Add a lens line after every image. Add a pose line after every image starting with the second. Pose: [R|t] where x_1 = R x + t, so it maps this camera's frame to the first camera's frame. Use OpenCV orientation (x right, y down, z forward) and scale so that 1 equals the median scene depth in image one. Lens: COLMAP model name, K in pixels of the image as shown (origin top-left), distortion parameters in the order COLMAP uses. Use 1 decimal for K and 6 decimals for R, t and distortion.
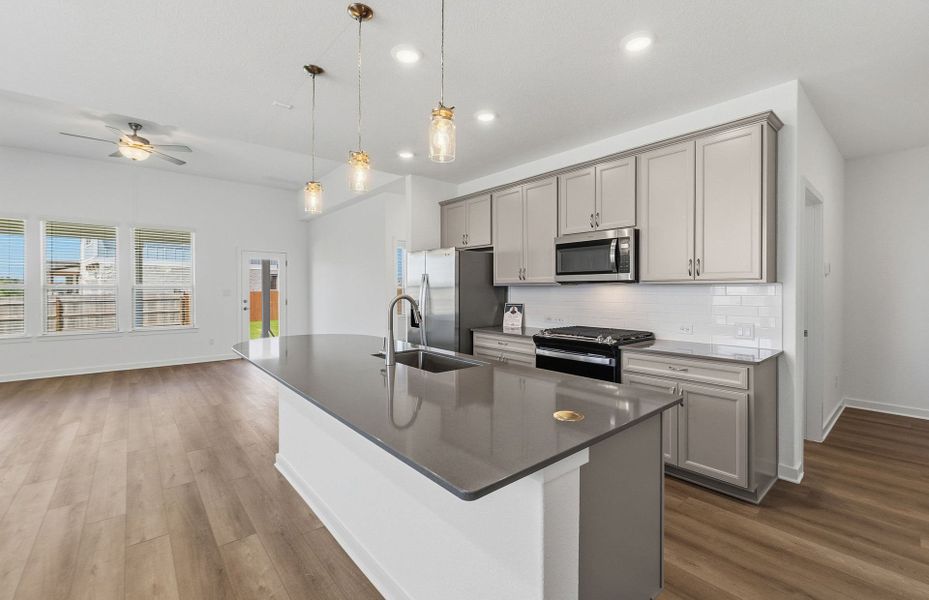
lens RADIAL K [[389.5, 0, 461.3], [0, 389.5, 290.7], [0, 0, 1]] dist [-0.007630, 0.000344]
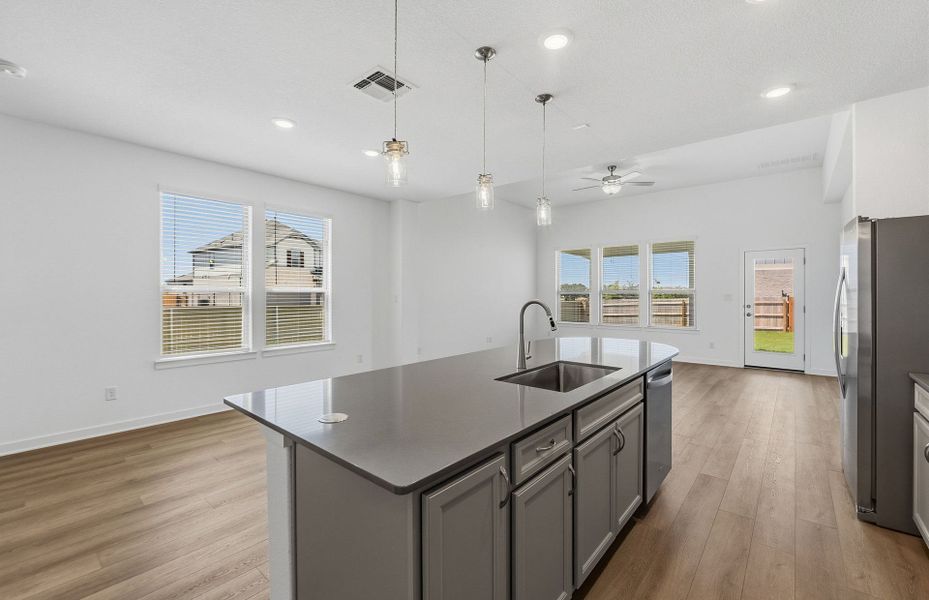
lens RADIAL K [[389.5, 0, 472.7], [0, 389.5, 294.6], [0, 0, 1]] dist [-0.007630, 0.000344]
pose [[0.170826, 0.000632, -0.985301, 0.473532], [-0.001765, 0.999998, 0.000336, 0.000289], [0.985300, 0.001681, 0.170827, 0.412498]]
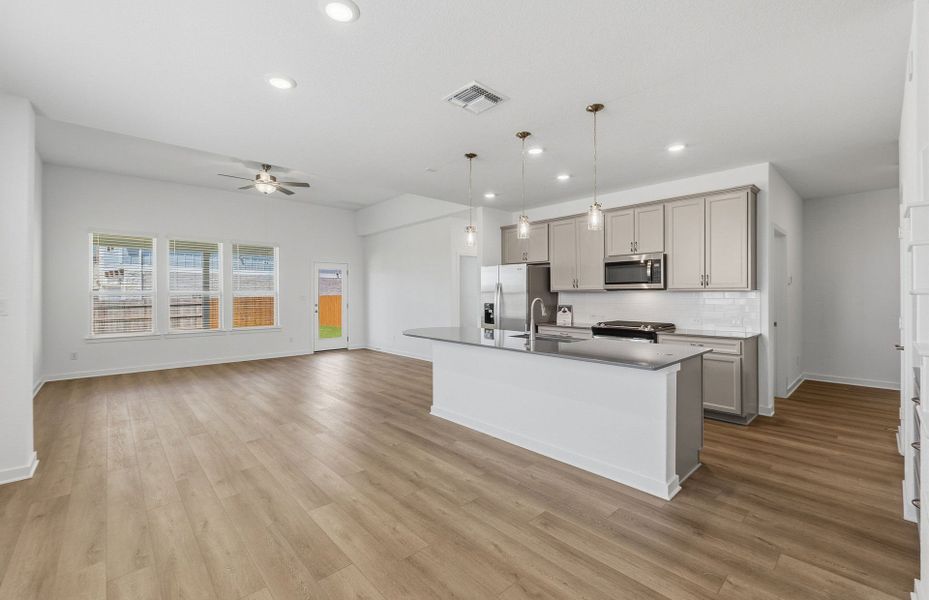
lens RADIAL K [[389.5, 0, 462.2], [0, 389.5, 293.9], [0, 0, 1]] dist [-0.007630, 0.000344]
pose [[0.999304, -0.002723, 0.037195, -0.323103], [0.002862, 0.999989, -0.003685, -0.002218], [-0.037184, 0.003789, 0.999301, -0.388052]]
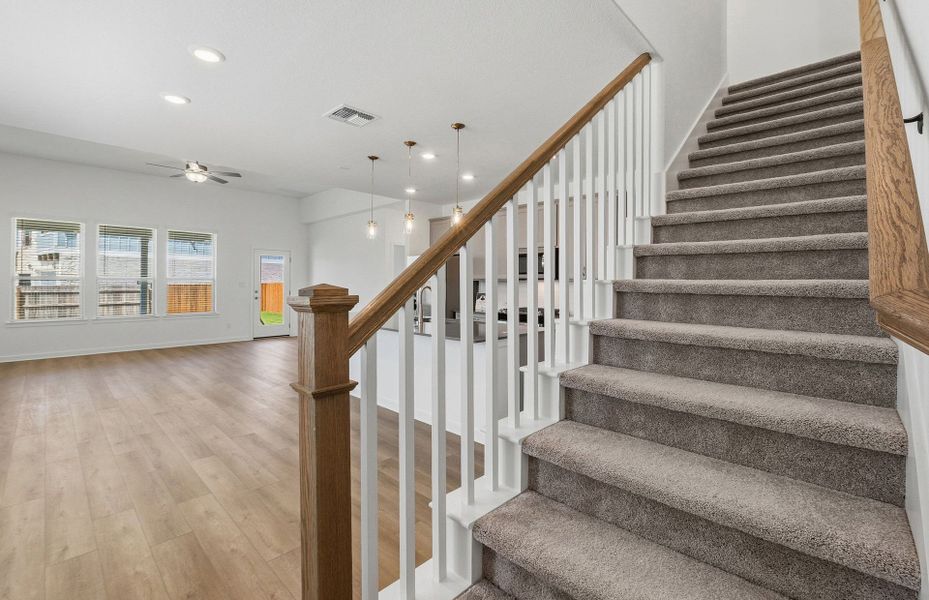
lens RADIAL K [[402.4, 0, 467.7], [0, 402.4, 281.7], [0, 0, 1]] dist [-0.002881, -0.002782]
pose [[0.994089, 0.005965, 0.108400, -0.100452], [-0.005326, 0.999967, -0.006180, 0.000723], [-0.108433, 0.005566, 0.994088, -0.581761]]
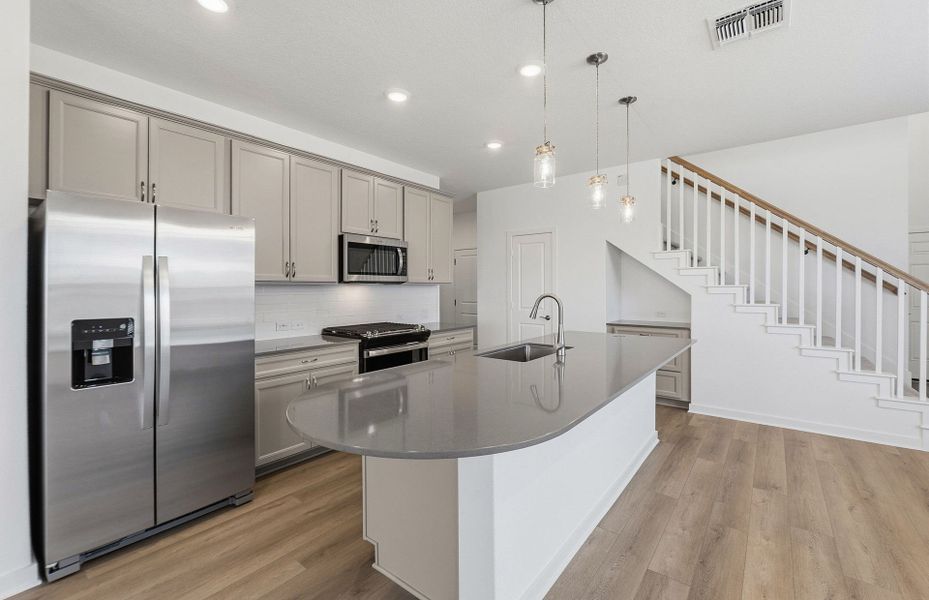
lens RADIAL K [[389.5, 0, 475.7], [0, 389.5, 287.6], [0, 0, 1]] dist [-0.007630, 0.000344]
pose [[-0.209983, 0.006444, 0.977684, -0.734587], [0.007587, 0.999959, -0.004962, -0.000384], [-0.977676, 0.006376, -0.210023, 0.878979]]
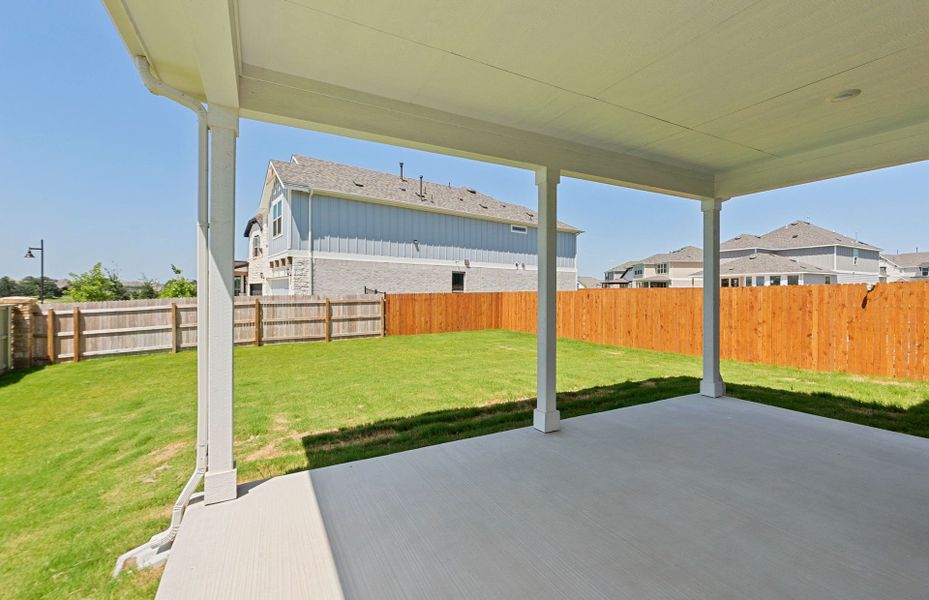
lens RADIAL K [[389.5, 0, 470.4], [0, 389.5, 304.4], [0, 0, 1]] dist [-0.007630, 0.000344]
pose [[0.978258, 0.008813, -0.207203, -2.016241], [-0.003000, 0.999594, 0.028351, 0.019409], [0.207369, -0.027113, 0.977887, 1.386853]]
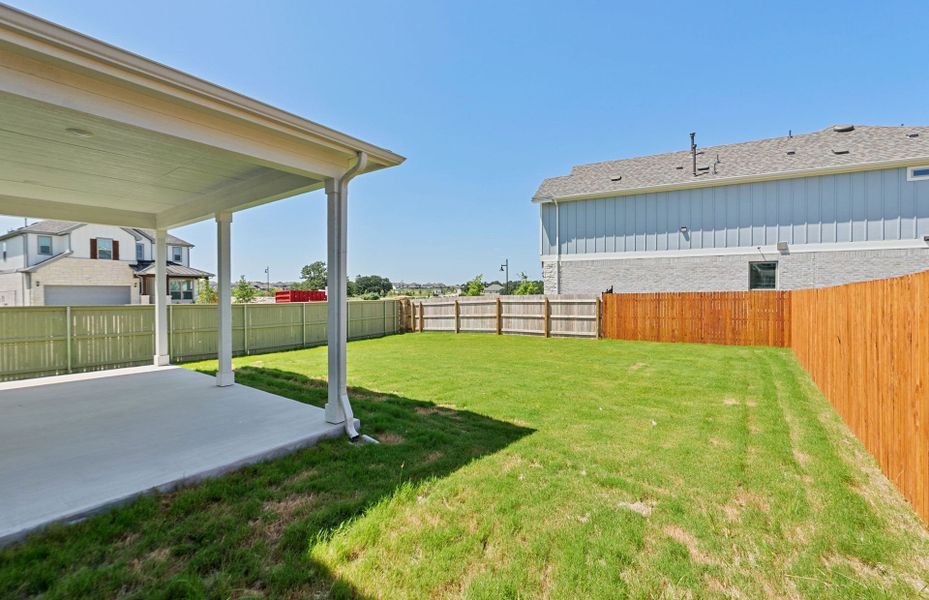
lens RADIAL K [[402.4, 0, 475.7], [0, 402.4, 301.0], [0, 0, 1]] dist [-0.002881, -0.002782]
pose [[0.236056, 0.021742, -0.971496, -0.133264], [0.001825, 0.999738, 0.022818, 0.004995], [0.971738, -0.007159, 0.235955, 3.102495]]
